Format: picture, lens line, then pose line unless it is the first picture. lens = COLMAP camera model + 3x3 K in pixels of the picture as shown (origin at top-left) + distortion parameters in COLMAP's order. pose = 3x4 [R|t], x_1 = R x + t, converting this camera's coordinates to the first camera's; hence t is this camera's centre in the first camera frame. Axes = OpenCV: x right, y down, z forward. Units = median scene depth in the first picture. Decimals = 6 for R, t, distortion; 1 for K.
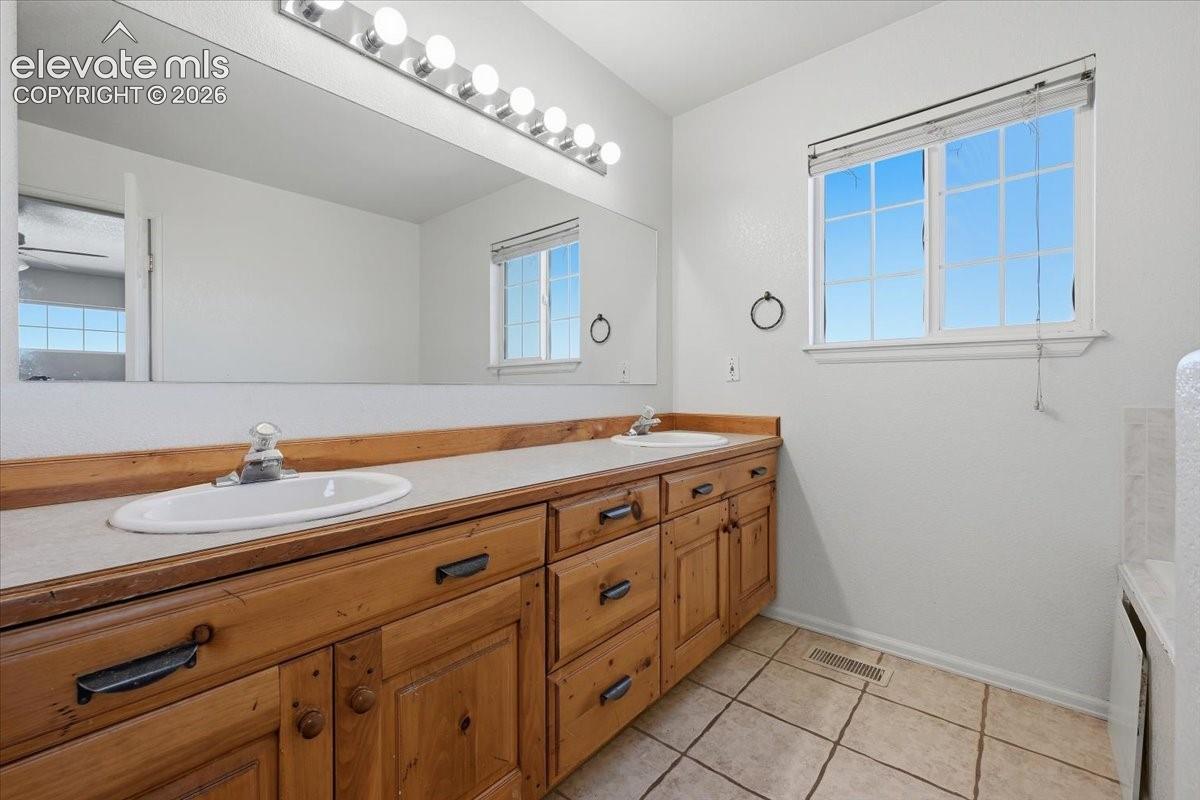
lens RADIAL K [[491.8, 0, 603.7], [0, 491.8, 395.6], [0, 0, 1]] dist [0.000564, 0.000087]
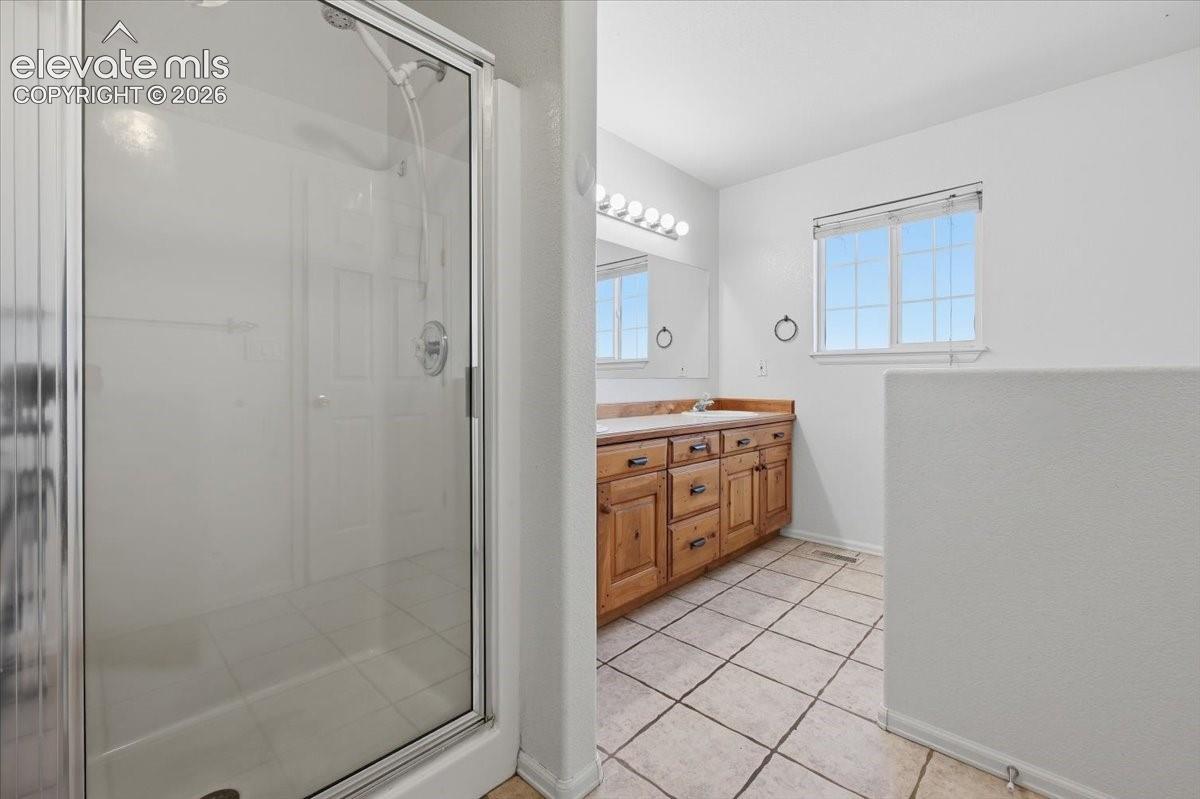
lens RADIAL K [[504.5, 0, 601.3], [0, 504.5, 386.2], [0, 0, 1]] dist [-0.000463, -0.000017]
pose [[0.998736, 0.002831, -0.050179, -0.185946], [-0.003052, 0.999986, -0.004335, 0.011974], [0.050166, 0.004482, 0.998731, -0.697170]]
